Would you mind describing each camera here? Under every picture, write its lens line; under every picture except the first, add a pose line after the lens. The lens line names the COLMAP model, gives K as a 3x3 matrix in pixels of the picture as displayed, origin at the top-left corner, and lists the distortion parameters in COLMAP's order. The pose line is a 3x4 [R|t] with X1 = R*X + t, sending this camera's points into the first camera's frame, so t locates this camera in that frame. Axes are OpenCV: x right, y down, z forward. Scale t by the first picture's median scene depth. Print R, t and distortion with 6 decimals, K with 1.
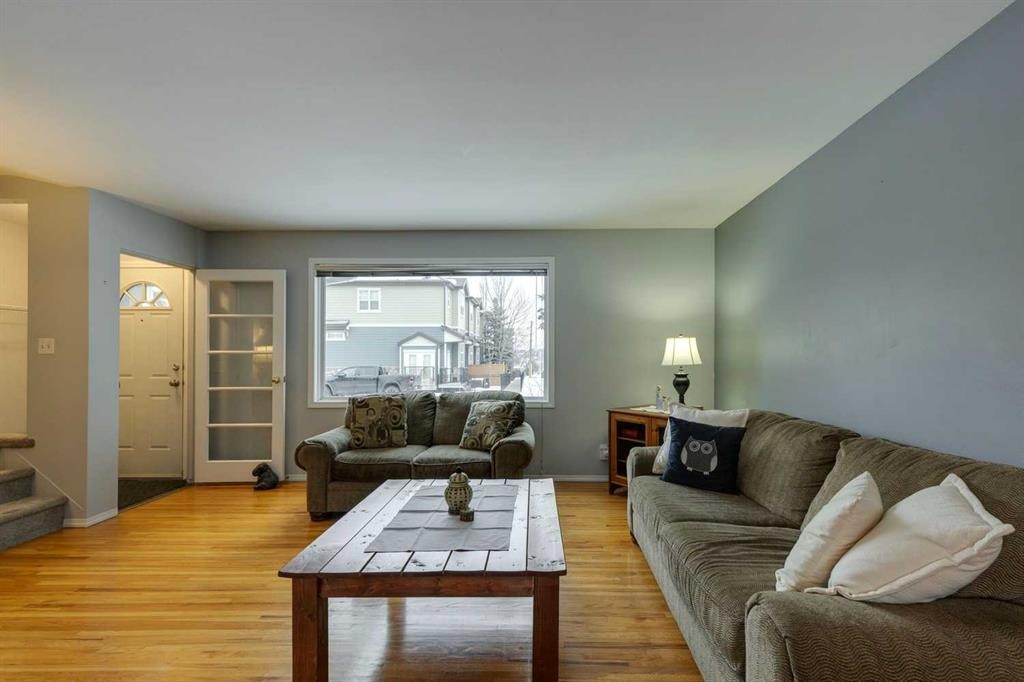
lens RADIAL K [[464.4, 0, 517.5], [0, 464.4, 357.5], [0, 0, 1]] dist [0.002738, -0.000045]
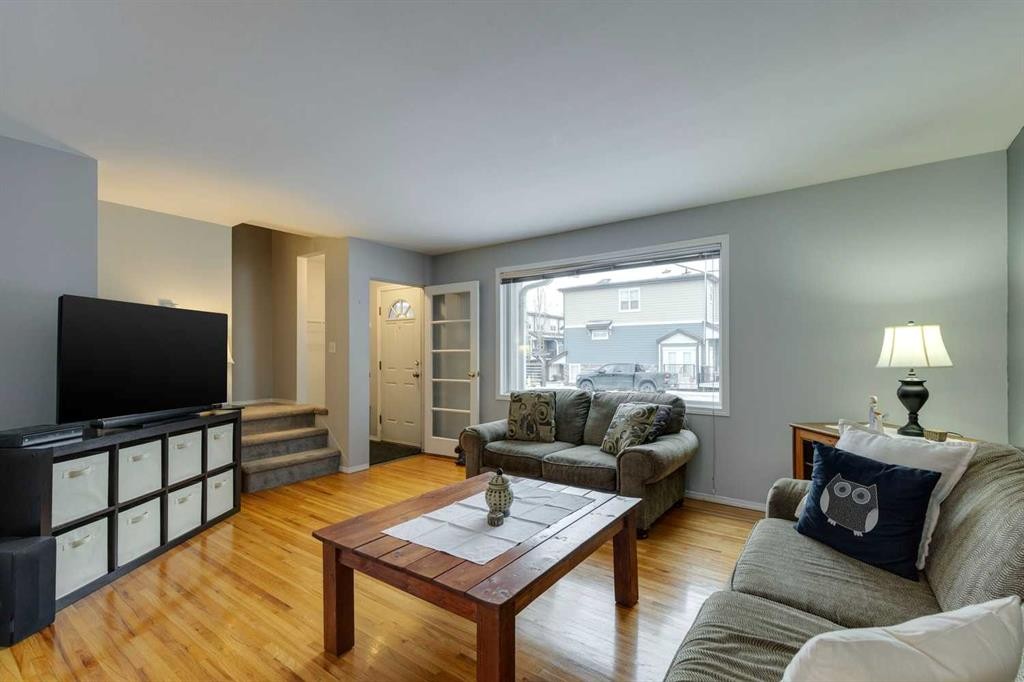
lens RADIAL K [[447.9, 0, 509.0], [0, 447.9, 353.7], [0, 0, 1]] dist [0.001246, 0.000089]
pose [[0.820881, -0.001343, -0.571098, 0.222151], [-0.000133, 0.999997, -0.002543, -0.001286], [0.571100, 0.002163, 0.820878, 0.123428]]
